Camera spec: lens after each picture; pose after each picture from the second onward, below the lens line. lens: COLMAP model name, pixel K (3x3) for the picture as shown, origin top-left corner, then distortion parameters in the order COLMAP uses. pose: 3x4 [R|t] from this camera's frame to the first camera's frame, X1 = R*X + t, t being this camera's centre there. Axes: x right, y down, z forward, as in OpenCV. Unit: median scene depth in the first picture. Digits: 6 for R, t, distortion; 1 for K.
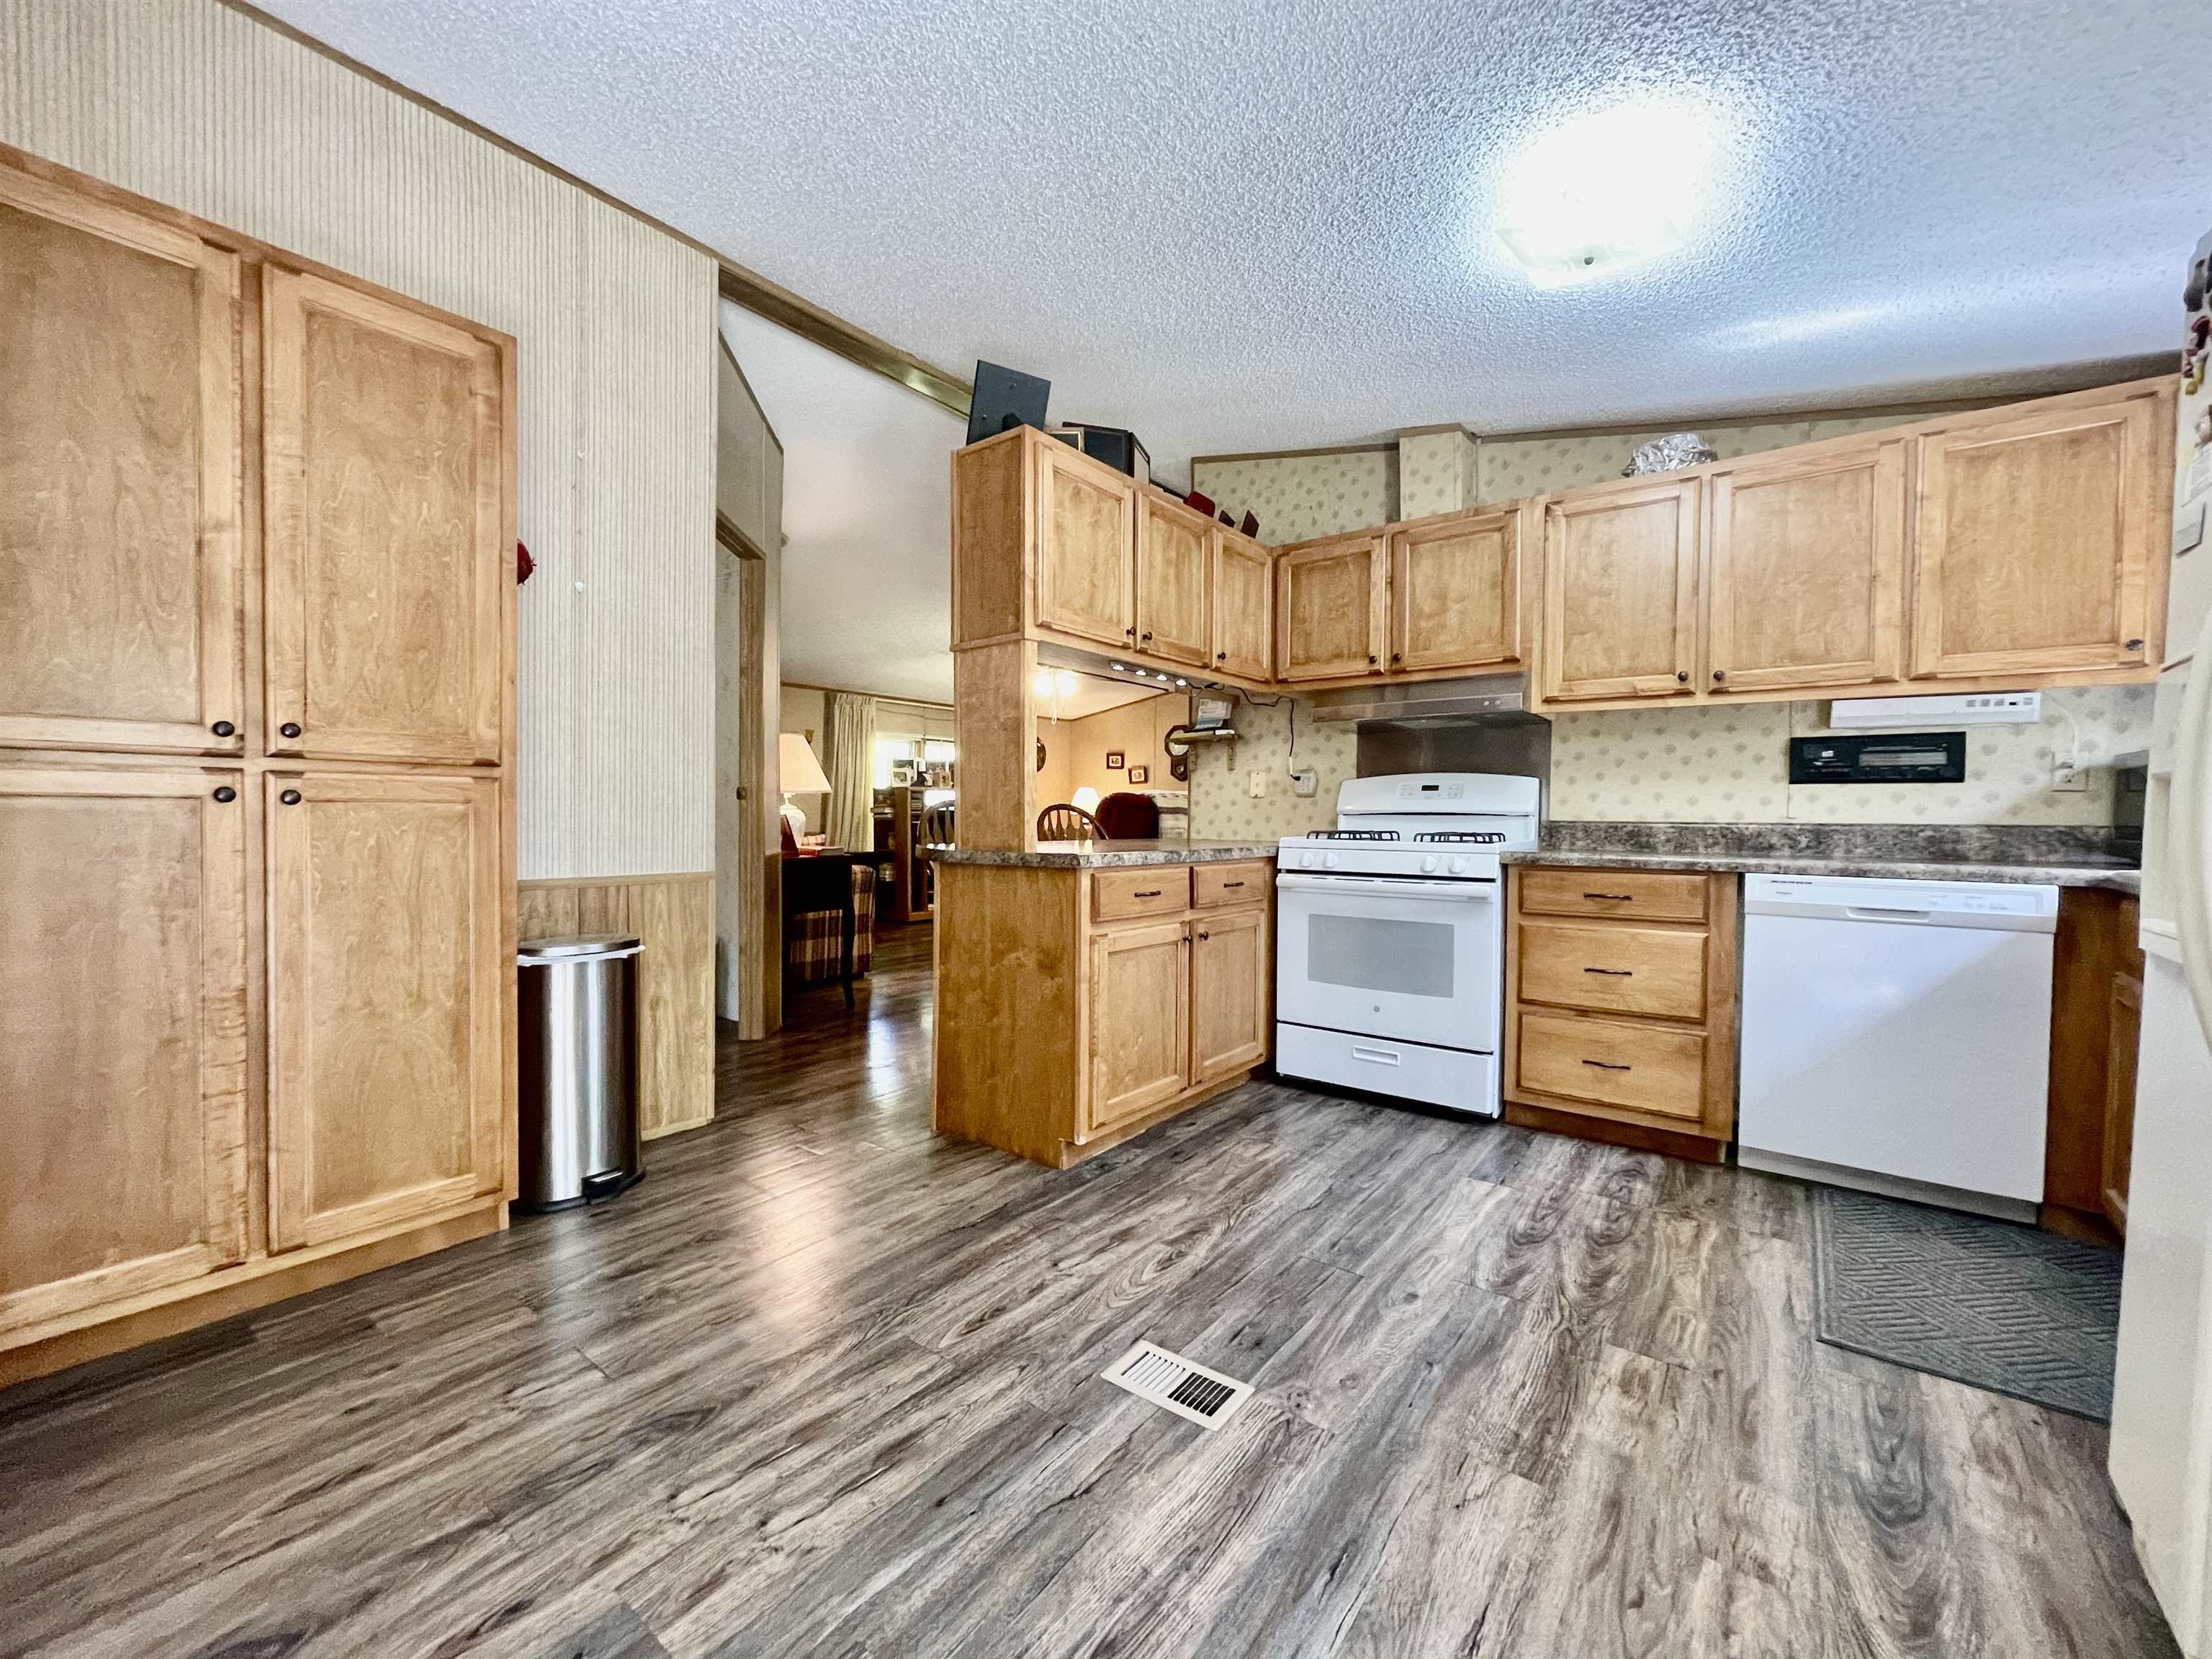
lens RADIAL K [[891.5, 0, 1108.3], [0, 891.5, 833.6], [0, 0, 1]] dist [0.002431, 0.000540]
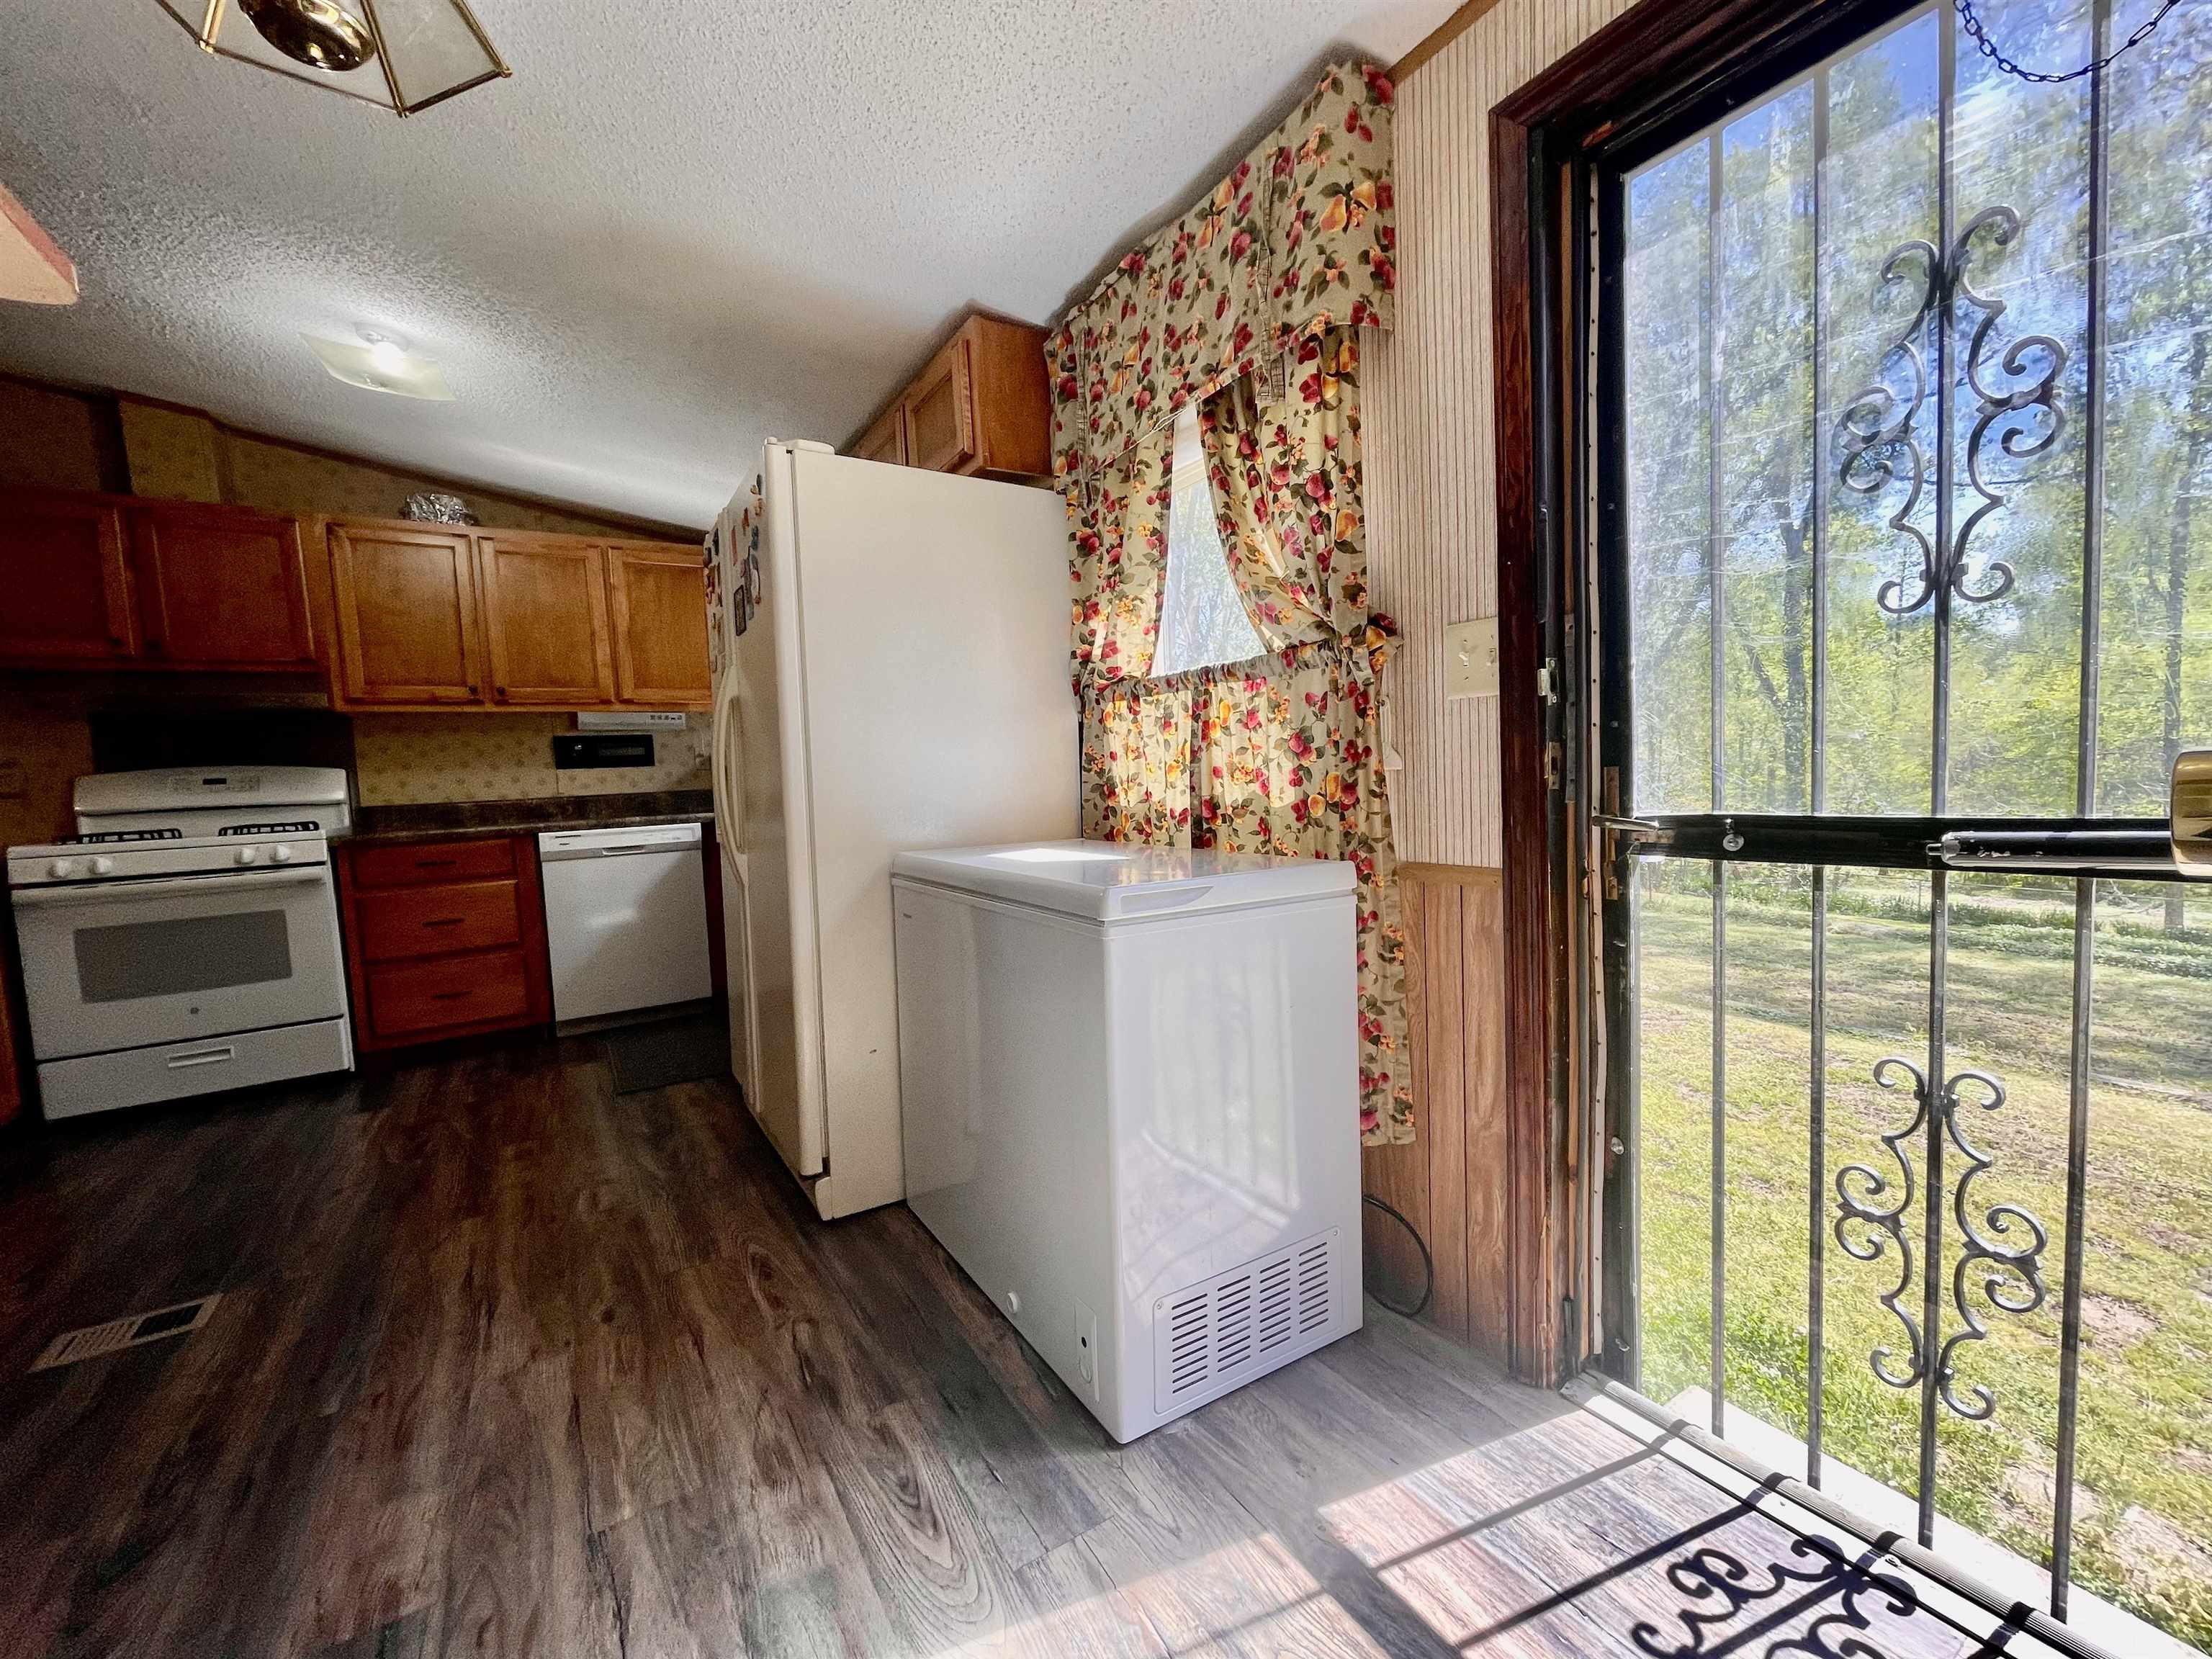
lens RADIAL K [[891.5, 0, 1084.2], [0, 891.5, 831.1], [0, 0, 1]] dist [0.002431, 0.000540]
pose [[0.358662, -0.090360, 0.929084, -0.268458], [0.070888, 0.995066, 0.069412, 0.002965], [-0.930772, 0.040965, 0.363298, -0.297788]]
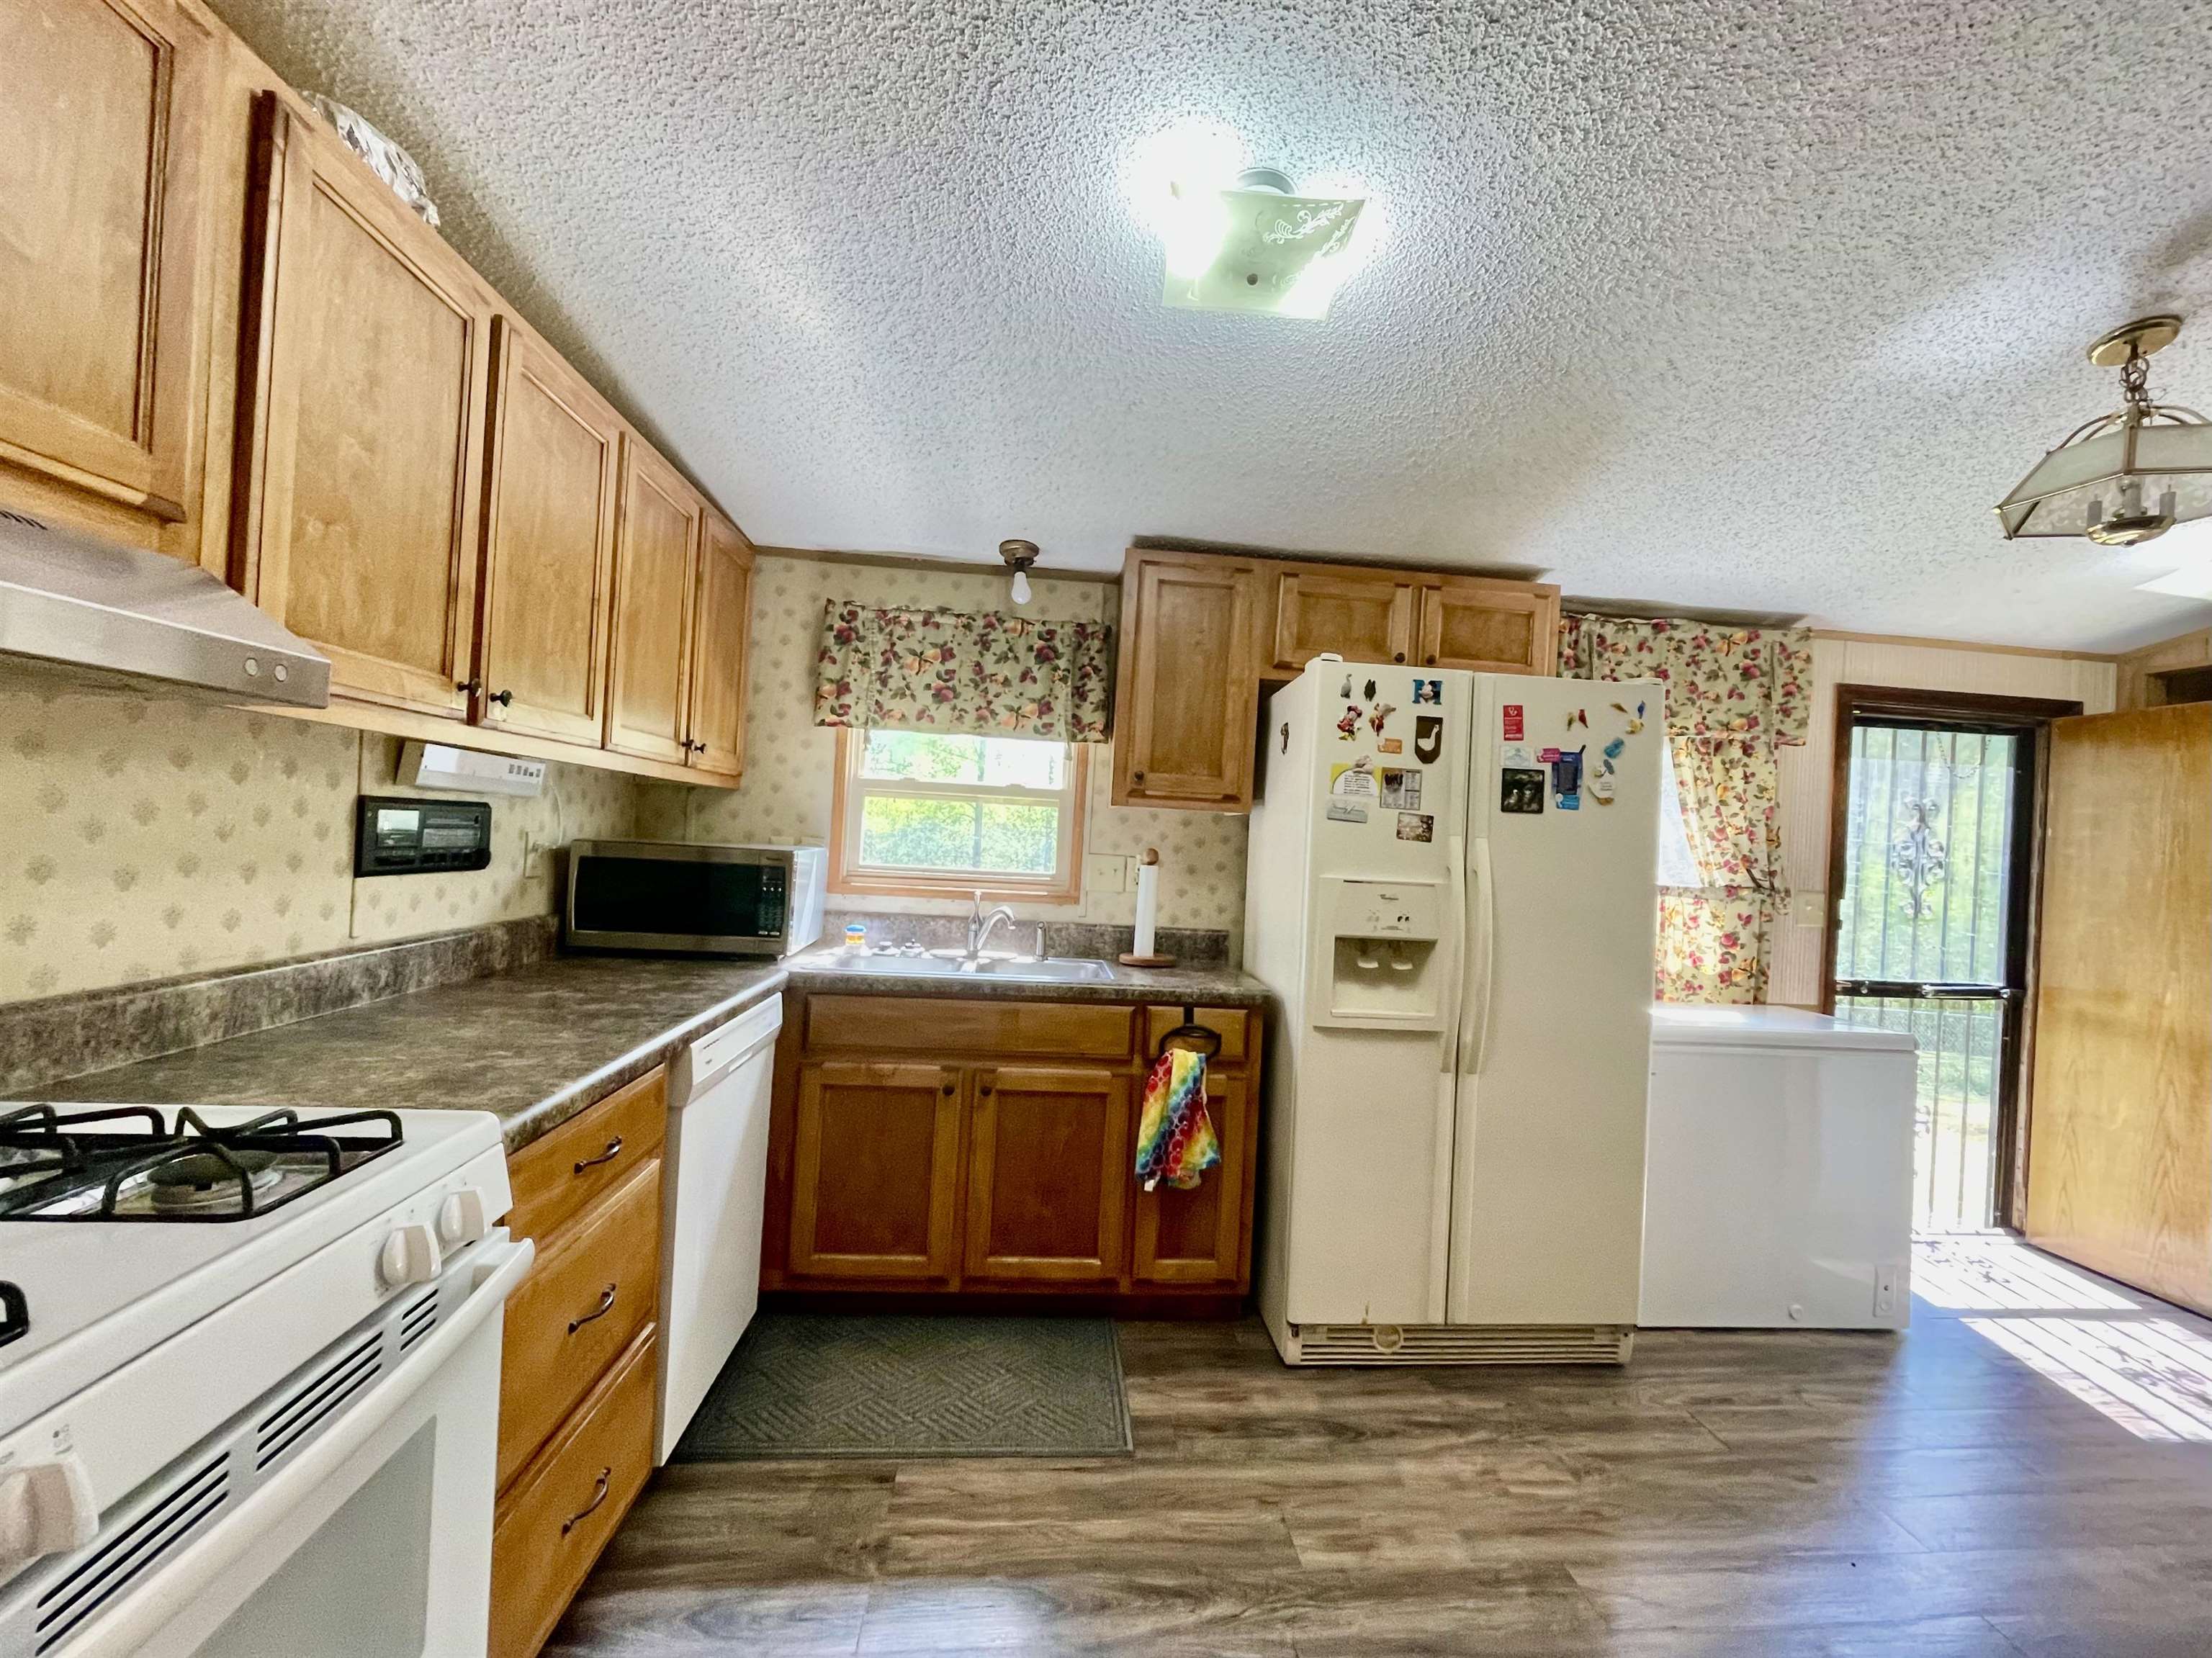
lens RADIAL K [[977.6, 0, 1128.2], [0, 977.6, 830.9], [0, 0, 1]] dist [-0.000499, 0.000002]
pose [[-0.681182, -0.042935, 0.730854, -0.015540], [-0.044510, 0.998861, 0.017195, -0.123610], [-0.730759, -0.020817, -0.682318, 1.124844]]
